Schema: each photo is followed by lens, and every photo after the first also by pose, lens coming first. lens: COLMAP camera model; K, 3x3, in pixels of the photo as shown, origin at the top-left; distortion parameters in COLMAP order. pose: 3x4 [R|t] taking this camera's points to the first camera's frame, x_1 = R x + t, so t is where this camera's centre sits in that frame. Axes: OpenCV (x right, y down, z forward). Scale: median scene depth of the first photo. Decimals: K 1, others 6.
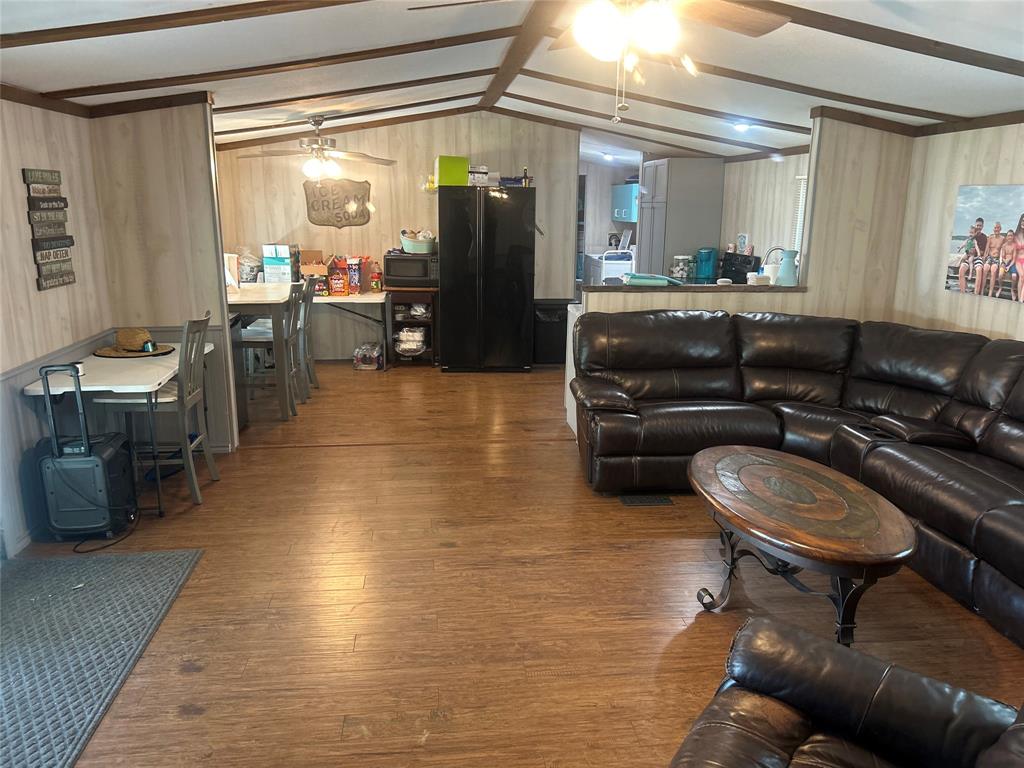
lens RADIAL K [[776.1, 0, 514.3], [0, 776.1, 383.7], [0, 0, 1]] dist [0.081799, -0.085476]
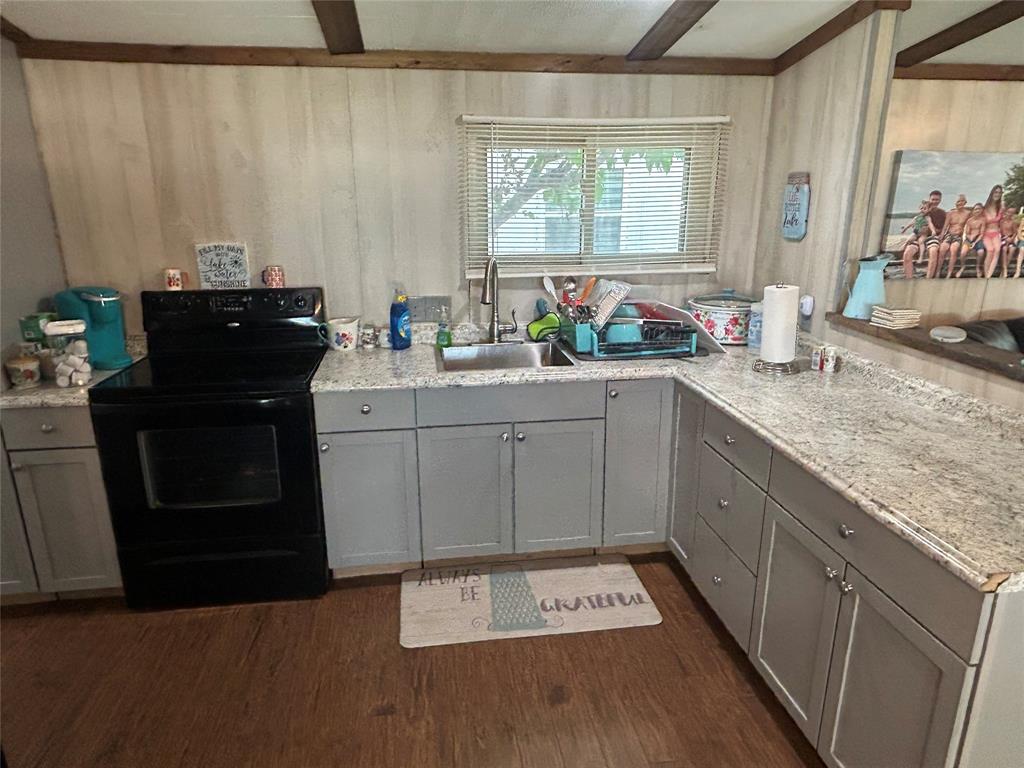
lens RADIAL K [[658.6, 0, 512.0], [0, 658.6, 384.0], [0, 0, 1]] dist [-0.001680, -0.002427]
pose [[-0.027821, -0.296942, 0.954490, -0.138276], [0.224770, 0.928549, 0.295424, -0.328261], [-0.974015, 0.222760, 0.040911, 1.462737]]
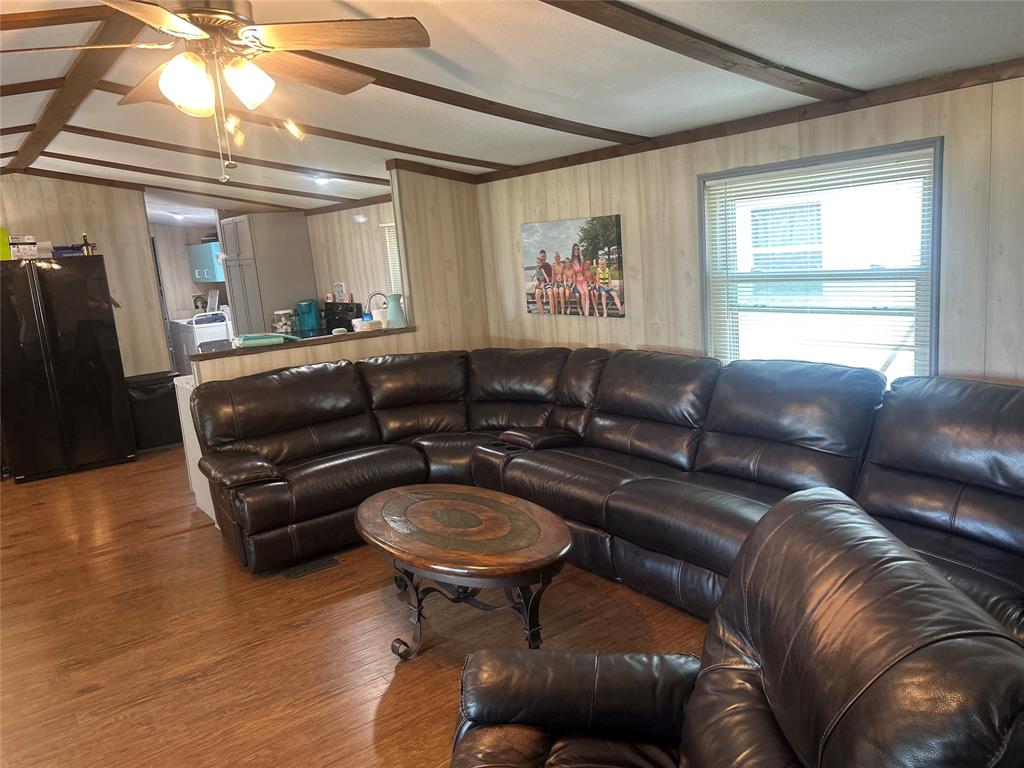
lens RADIAL K [[775.8, 0, 512.5], [0, 775.8, 387.8], [0, 0, 1]] dist [0.079392, -0.090056]
pose [[0.863820, -0.170884, 0.473934, -0.032454], [0.197702, 0.980238, -0.006904, -0.009424], [-0.463388, 0.099662, 0.880533, 0.022647]]
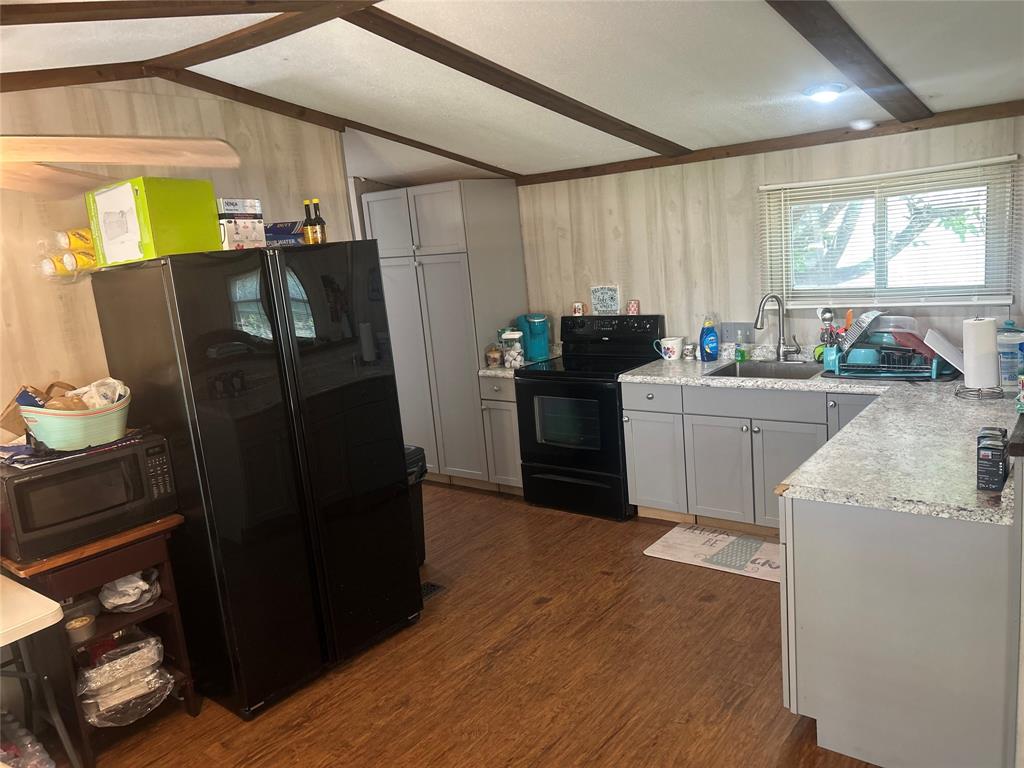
lens RADIAL K [[776.1, 0, 514.3], [0, 776.1, 383.7], [0, 0, 1]] dist [0.081799, -0.085476]
pose [[0.688182, -0.212870, 0.693608, -0.406911], [0.257794, 0.965351, 0.040491, -0.271918], [-0.678194, 0.150943, 0.719214, 1.019943]]
